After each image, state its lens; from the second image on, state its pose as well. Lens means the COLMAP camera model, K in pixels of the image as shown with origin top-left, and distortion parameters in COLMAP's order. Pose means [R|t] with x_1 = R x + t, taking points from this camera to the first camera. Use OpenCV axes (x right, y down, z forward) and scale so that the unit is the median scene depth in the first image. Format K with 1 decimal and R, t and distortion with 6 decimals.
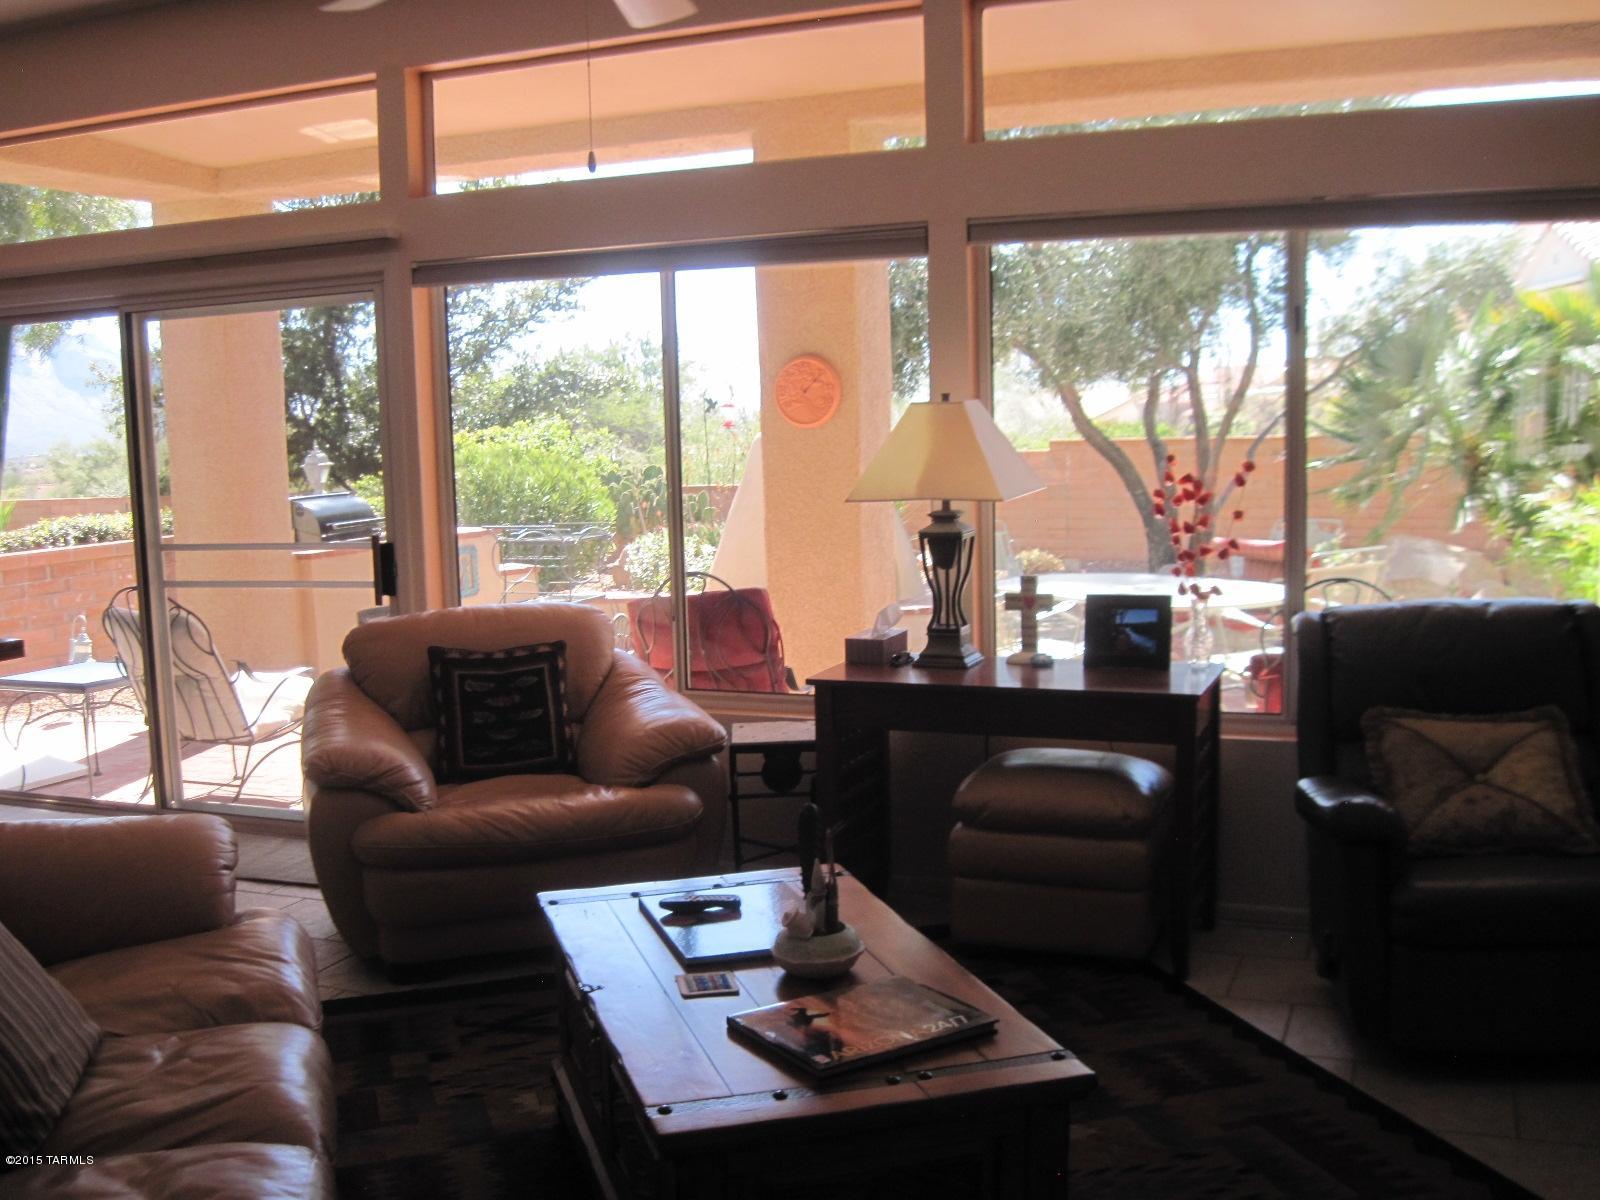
lens RADIAL K [[1619.1, 0, 799.0], [0, 1619.1, 601.9], [0, 0, 1]] dist [-0.104541, 0.000000]
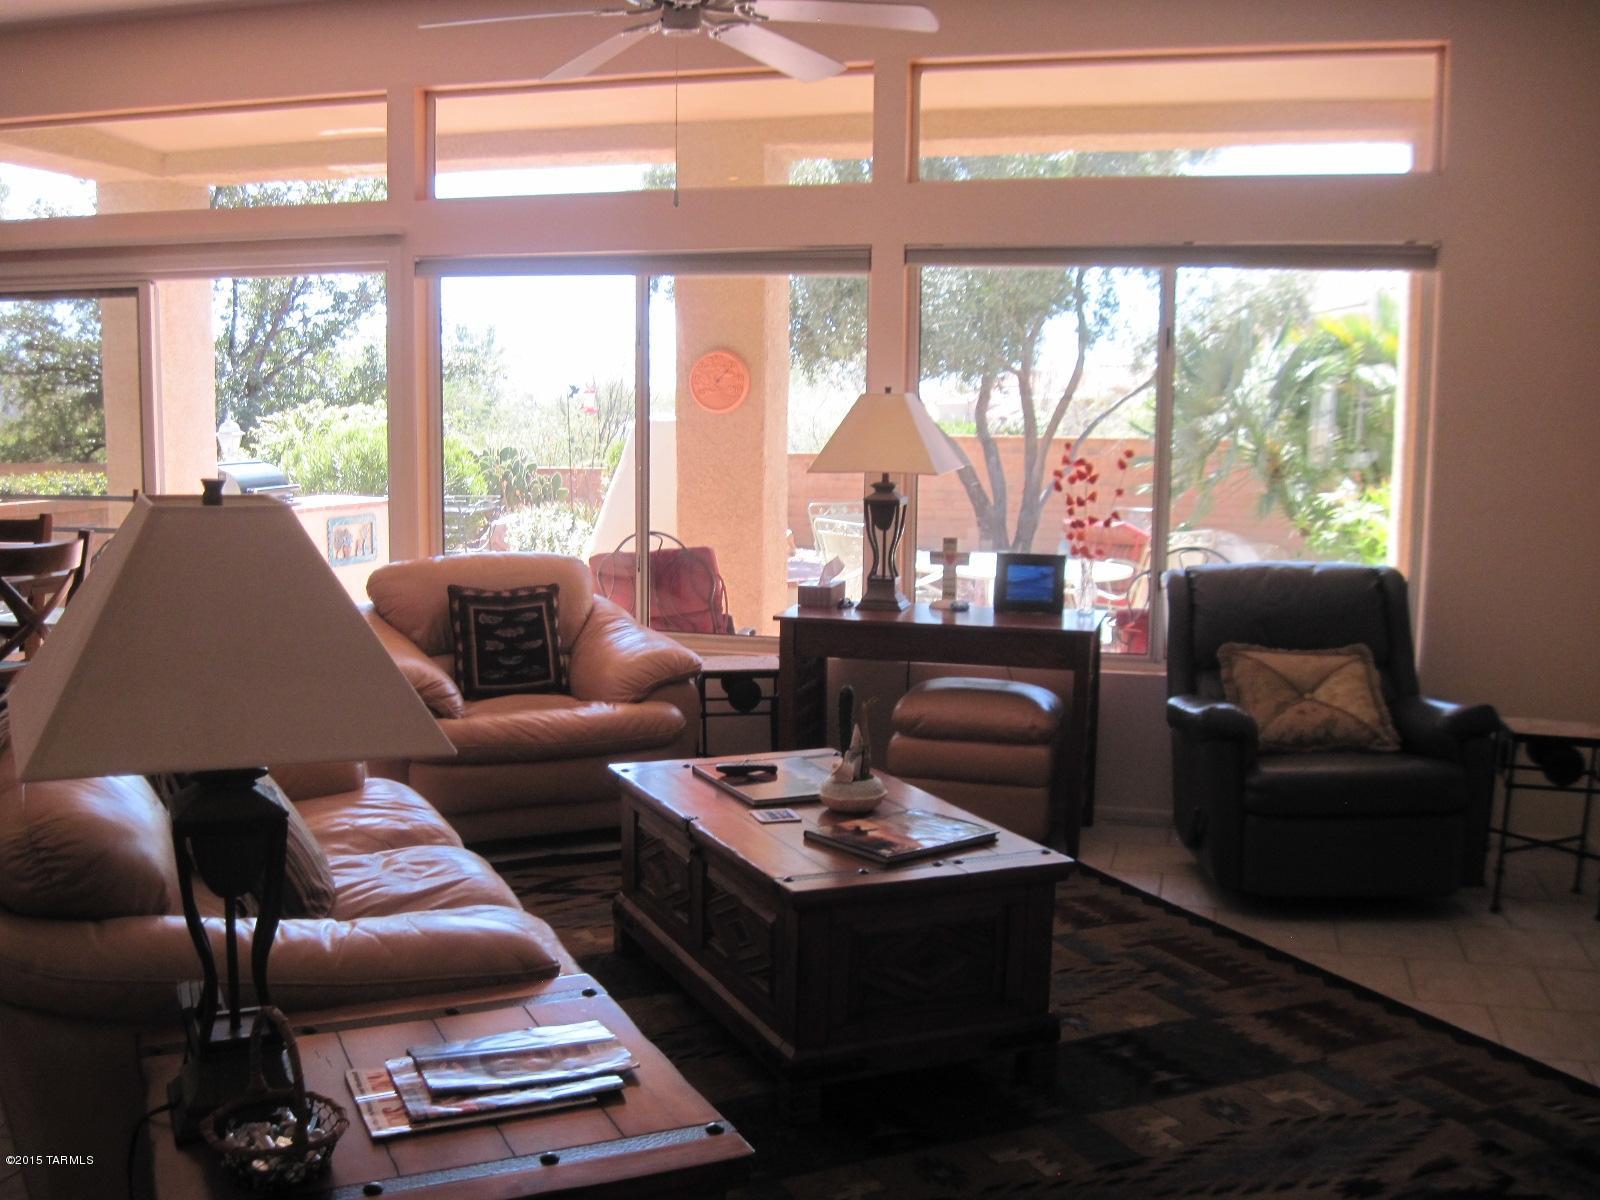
lens RADIAL K [[1619.1, 0, 795.1], [0, 1619.1, 603.3], [0, 0, 1]] dist [-0.104541, 0.000000]
pose [[0.991838, 0.020962, 0.125769, -0.127033], [-0.021606, 0.999760, 0.003754, 0.031545], [-0.125660, -0.006440, 0.992052, -0.205930]]
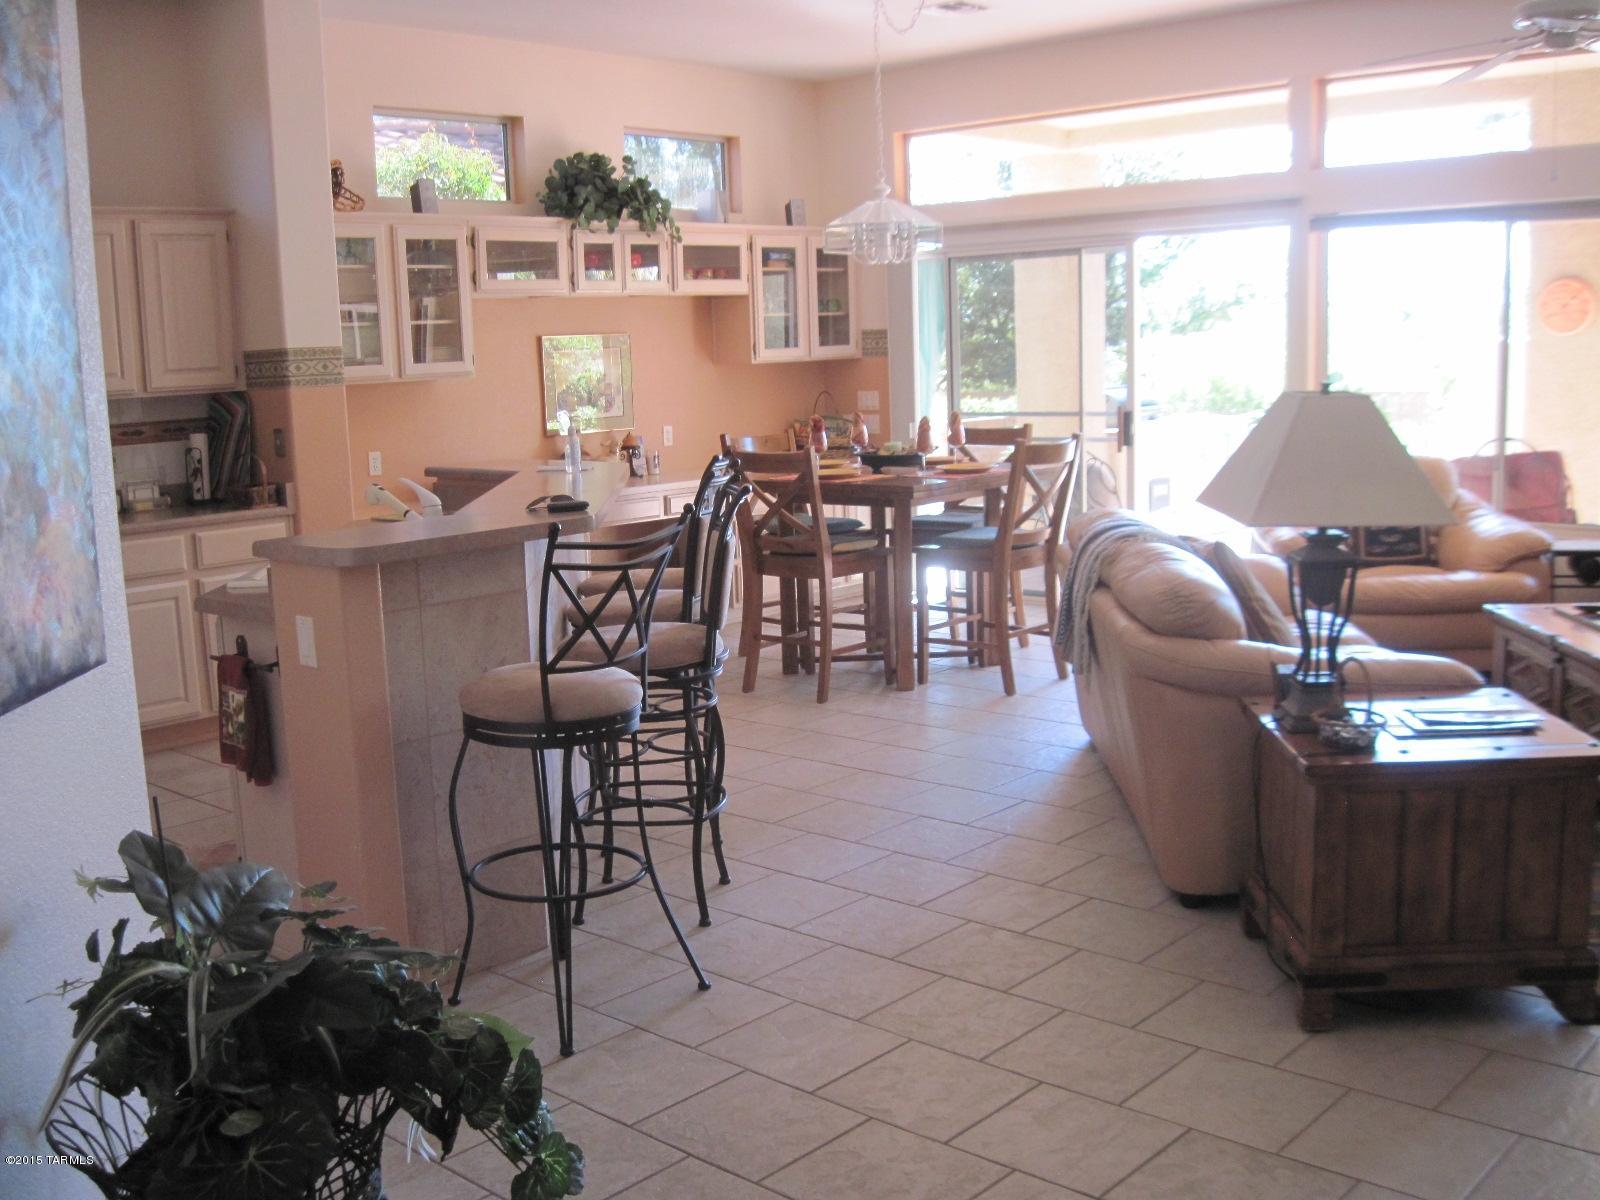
lens RADIAL K [[1619.1, 0, 776.7], [0, 1619.1, 632.2], [0, 0, 1]] dist [-0.104541, 0.000000]
pose [[0.933183, 0.056241, -0.354973, -0.187304], [-0.030049, 0.996431, 0.078877, 0.070681], [0.358142, -0.062940, 0.931543, -0.588234]]
